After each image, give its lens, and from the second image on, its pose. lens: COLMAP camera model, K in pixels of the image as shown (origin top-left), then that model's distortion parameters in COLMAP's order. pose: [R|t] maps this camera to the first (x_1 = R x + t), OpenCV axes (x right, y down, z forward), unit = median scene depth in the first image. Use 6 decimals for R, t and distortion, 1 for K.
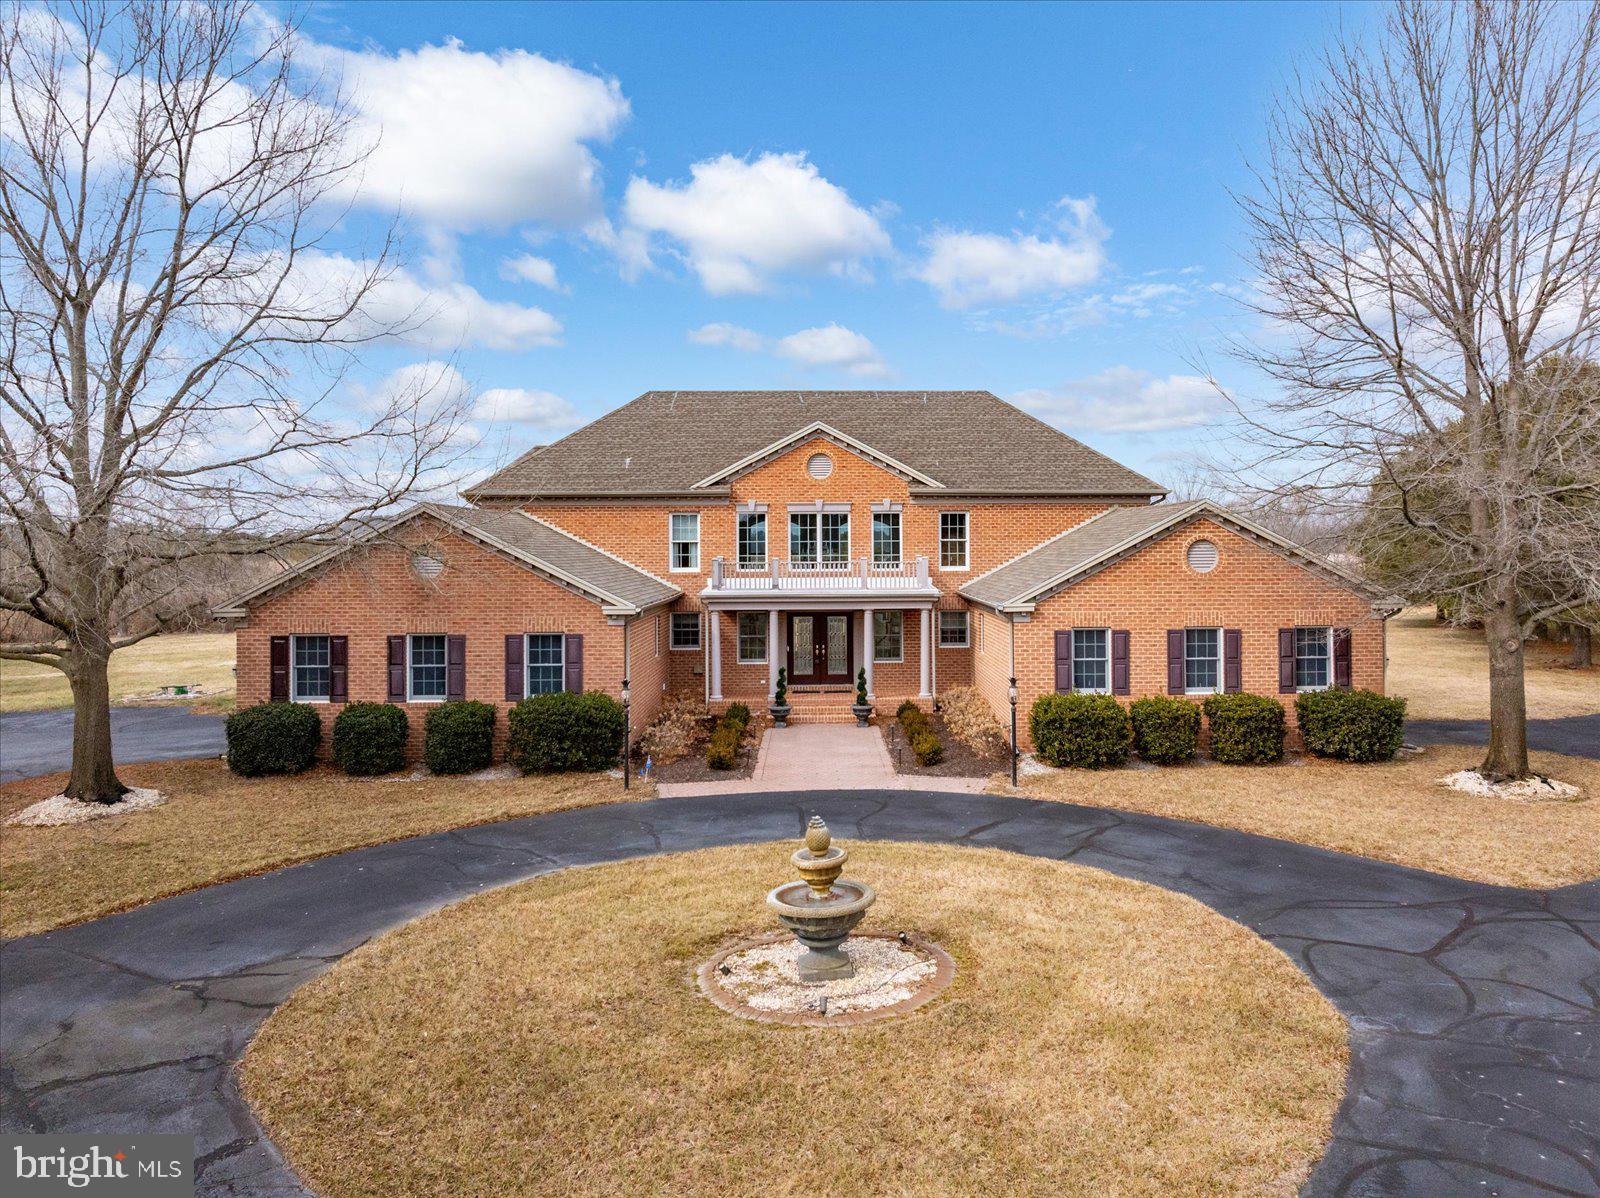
lens RADIAL K [[1171.2, 0, 909.7], [0, 1171.2, 599.1], [0, 0, 1]] dist [-0.041582, -0.002202]
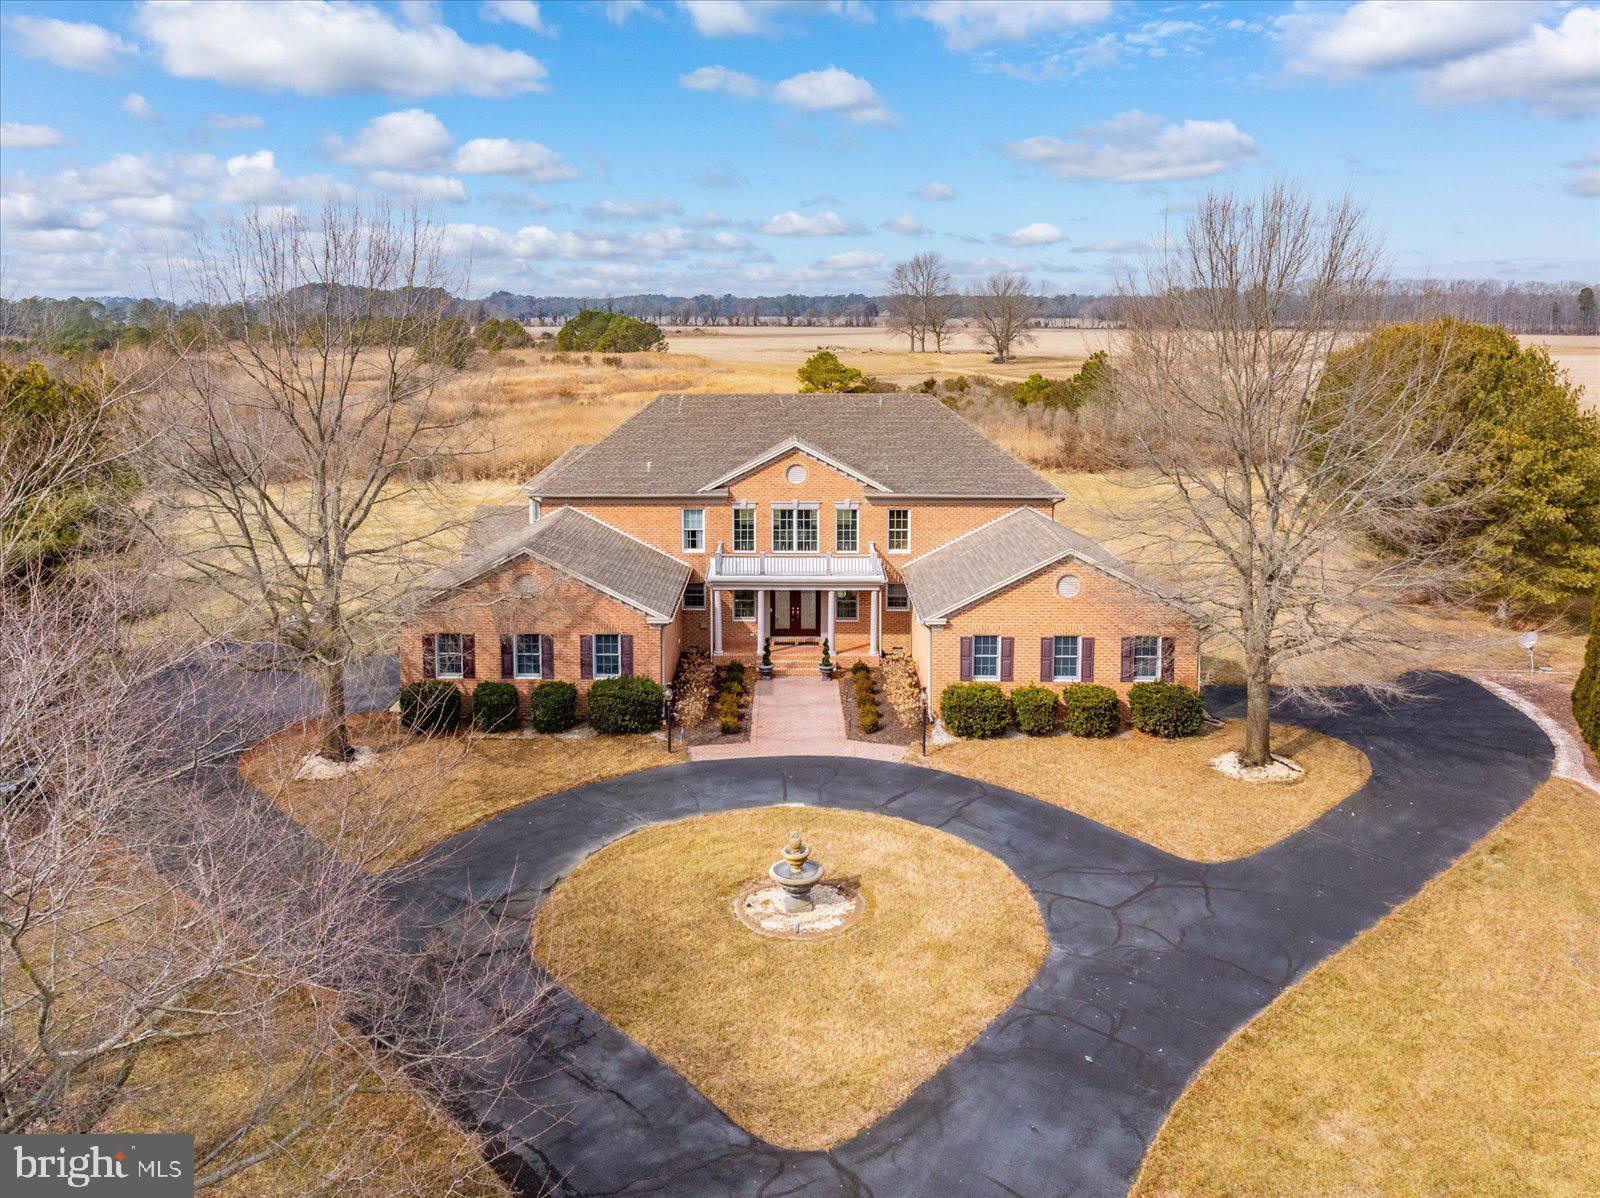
lens RADIAL K [[1175.7, 0, 800.0], [0, 1175.7, 599.0], [0, 0, 1]] dist [-0.041715, -0.000980]
pose [[0.997435, 0.016280, -0.069704, 0.028796], [-0.005588, 0.988531, 0.150912, -0.237434], [0.071362, -0.150135, 0.986087, -0.421598]]
